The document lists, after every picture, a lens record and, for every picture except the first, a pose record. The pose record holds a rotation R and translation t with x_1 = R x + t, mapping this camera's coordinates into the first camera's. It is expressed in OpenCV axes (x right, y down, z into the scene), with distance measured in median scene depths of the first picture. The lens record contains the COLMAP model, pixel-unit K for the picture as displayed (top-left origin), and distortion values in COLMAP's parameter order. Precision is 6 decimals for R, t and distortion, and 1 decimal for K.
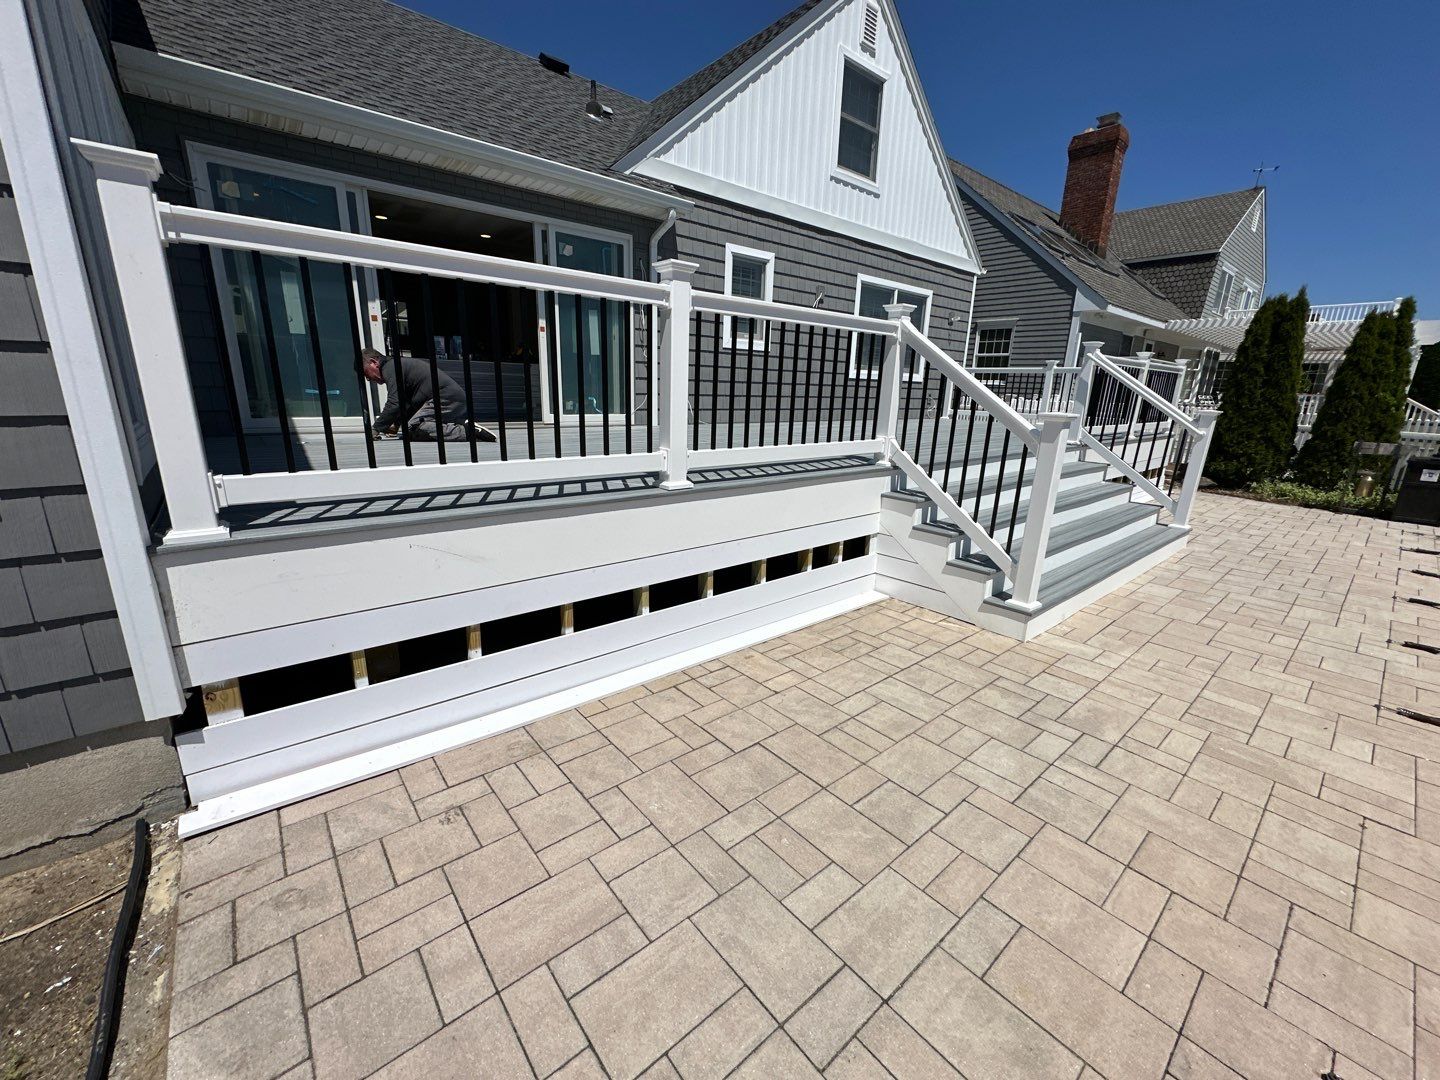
lens RADIAL K [[571.7, 0, 720.8], [0, 571.7, 540.0], [0, 0, 1]] dist [-0.003508, 0.000669]
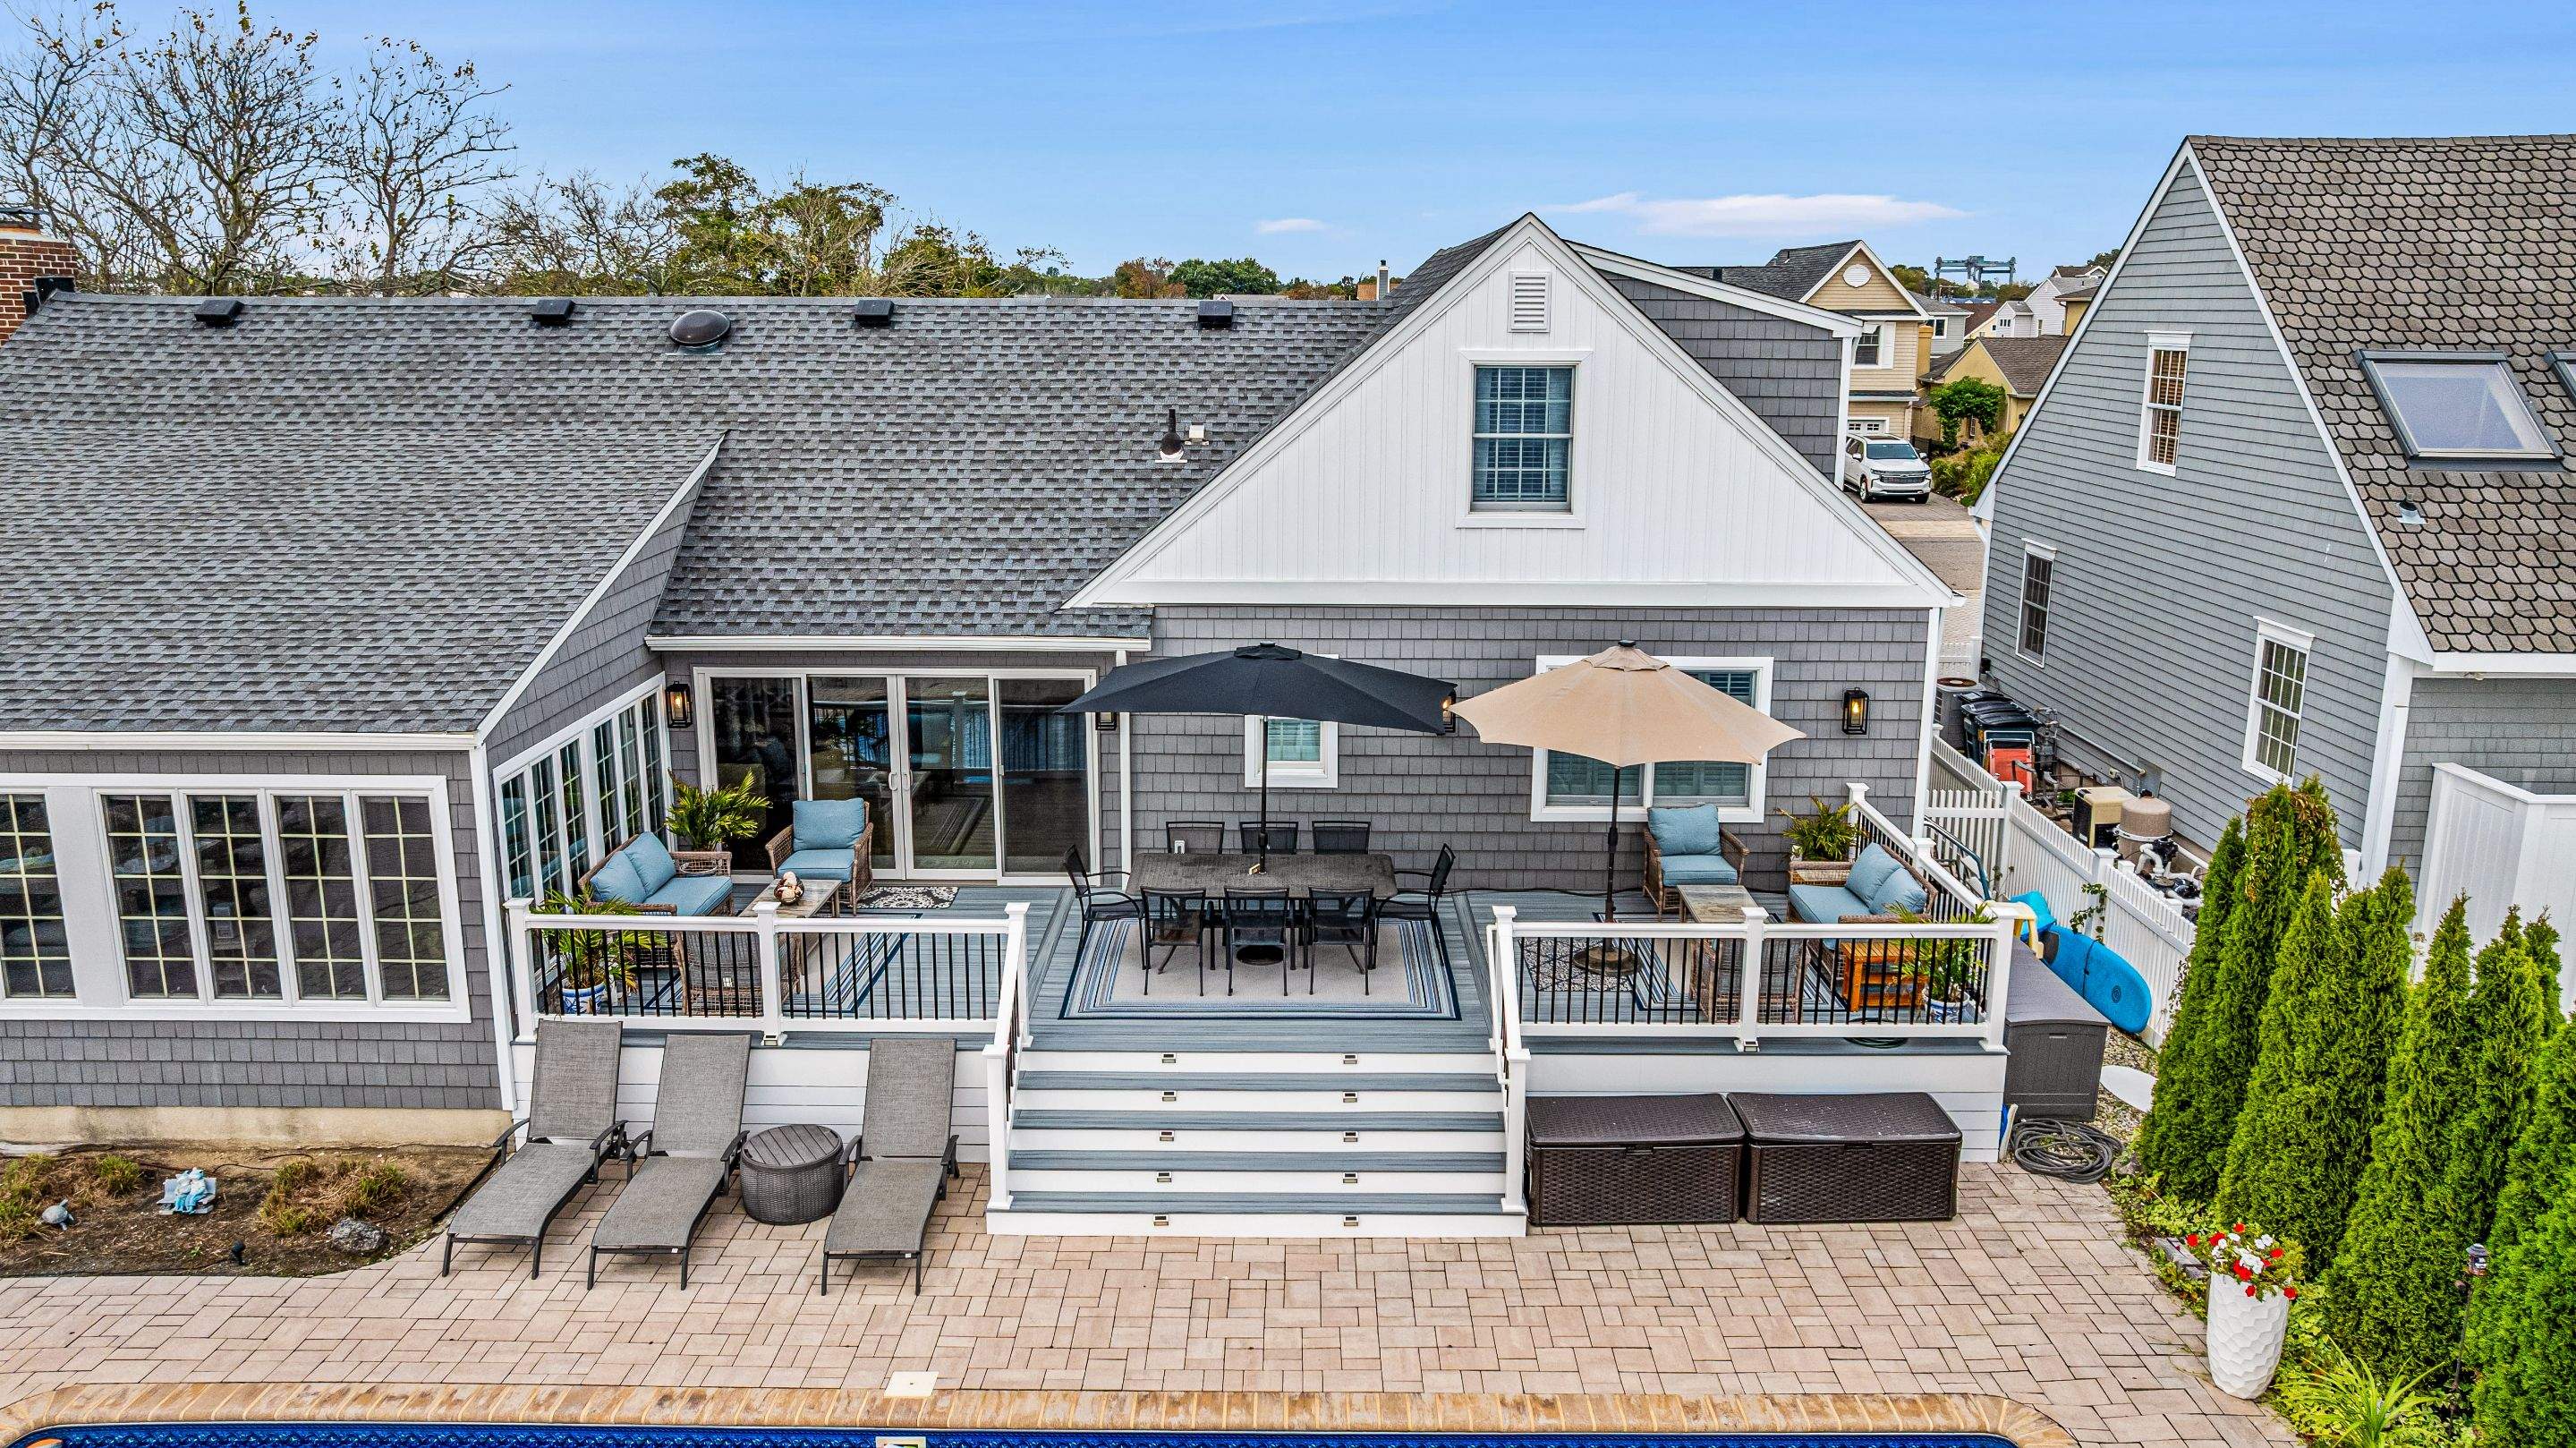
lens RADIAL K [[1814.5, 0, 1288.0], [0, 1814.5, 724.0], [0, 0, 1]] dist [-0.020640, -0.000194]
pose [[0.762225, 0.118857, -0.636306, 3.448314], [-0.150972, 0.988531, 0.003802, -1.015747], [0.629460, 0.093167, 0.771427, -1.659554]]
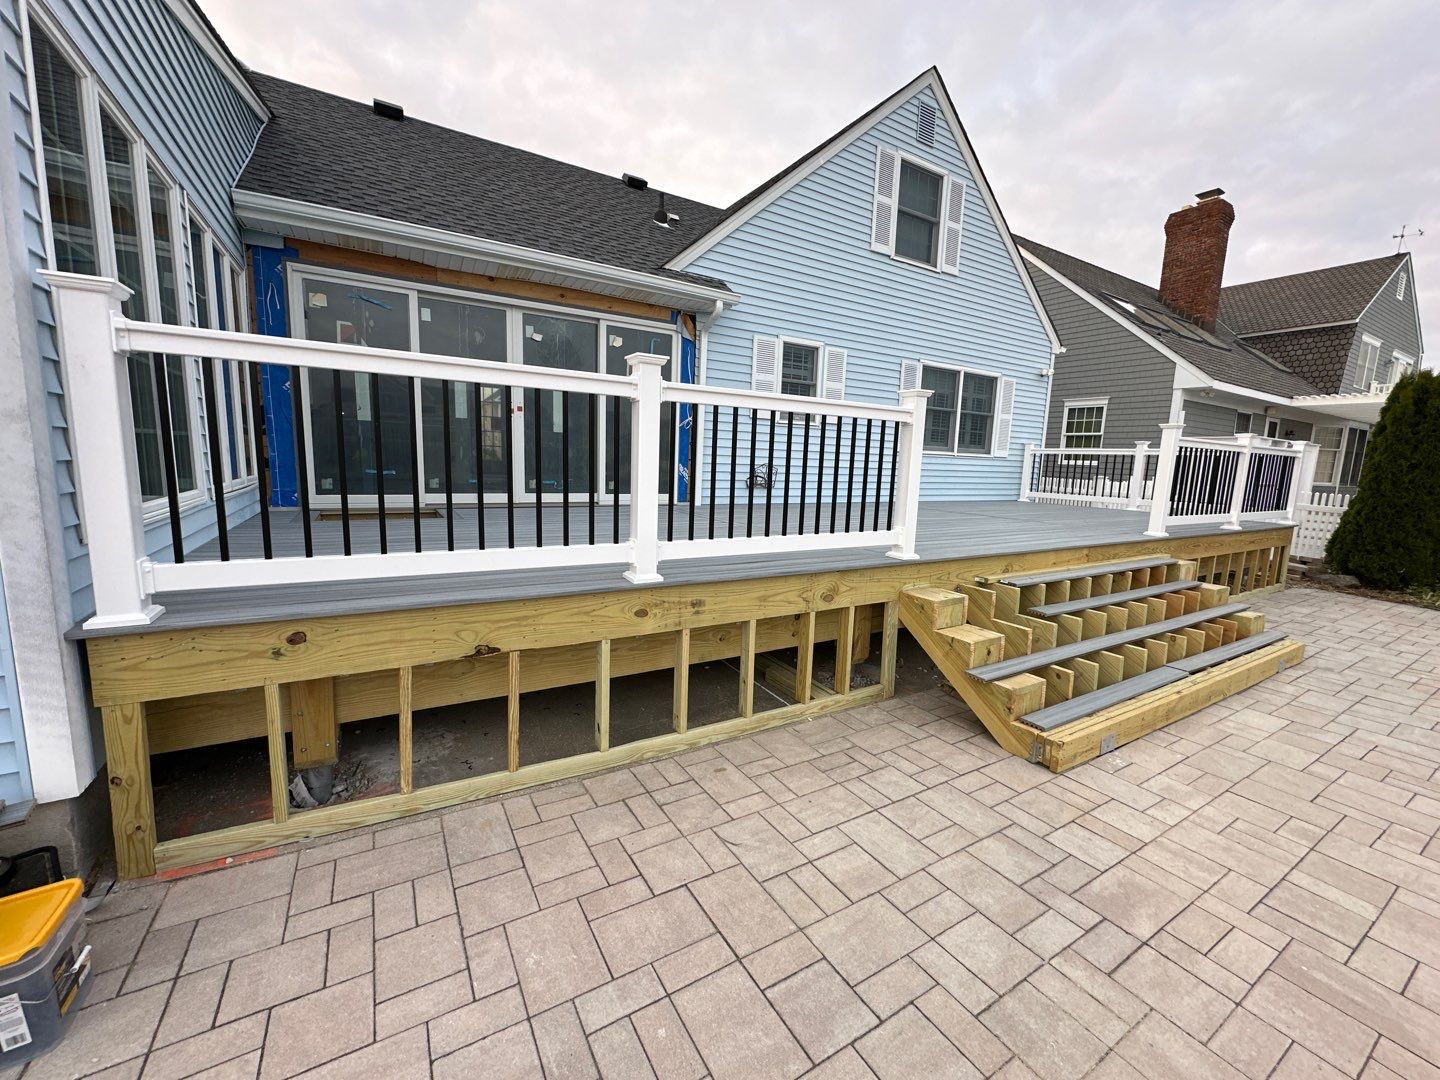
lens RADIAL K [[571.7, 0, 720.8], [0, 571.7, 540.0], [0, 0, 1]] dist [-0.003508, 0.000669]
pose [[0.987851, 0.027416, -0.152966, 0.174535], [-0.046525, 0.991343, -0.122776, -0.042890], [0.148276, 0.128401, 0.980575, 0.071487]]
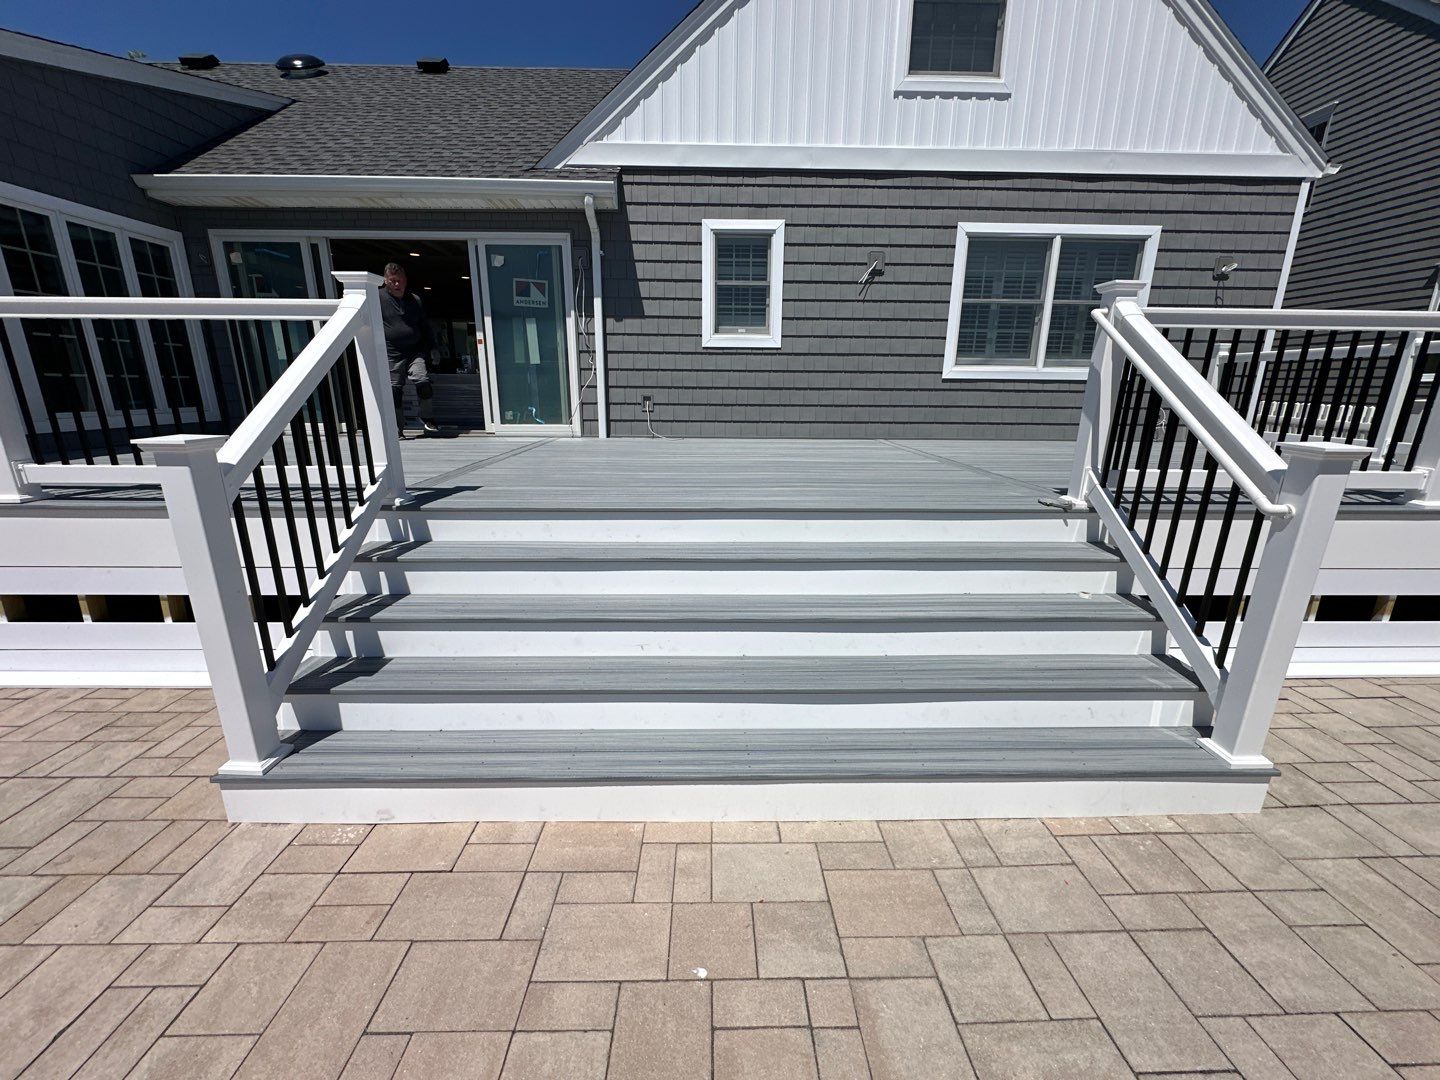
lens RADIAL K [[571.7, 0, 720.8], [0, 571.7, 540.0], [0, 0, 1]] dist [-0.003508, 0.000669]
pose [[0.780896, 0.139503, -0.608884, 1.340644], [-0.149109, 0.988195, 0.035175, -0.219640], [0.606603, 0.063322, 0.792479, 0.887388]]
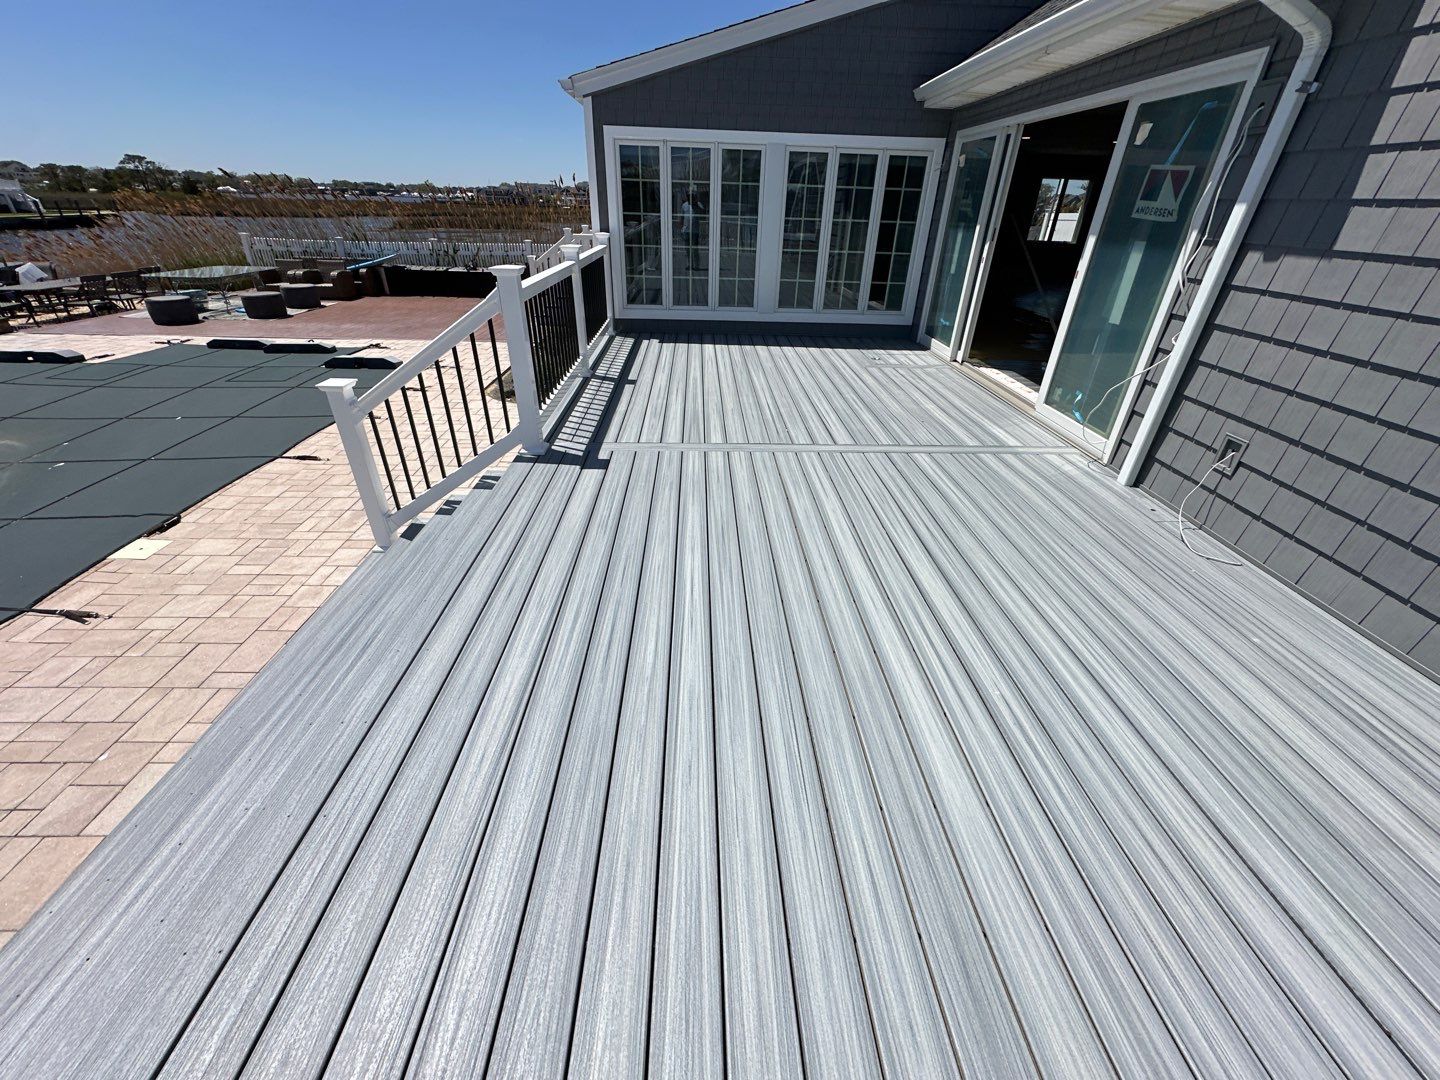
lens RADIAL K [[571.7, 0, 720.8], [0, 571.7, 540.0], [0, 0, 1]] dist [-0.003508, 0.000669]
pose [[-0.608489, 0.362304, -0.706029, 1.013943], [-0.253200, 0.754554, 0.605424, -0.823881], [0.752085, 0.547160, -0.367402, 2.089536]]
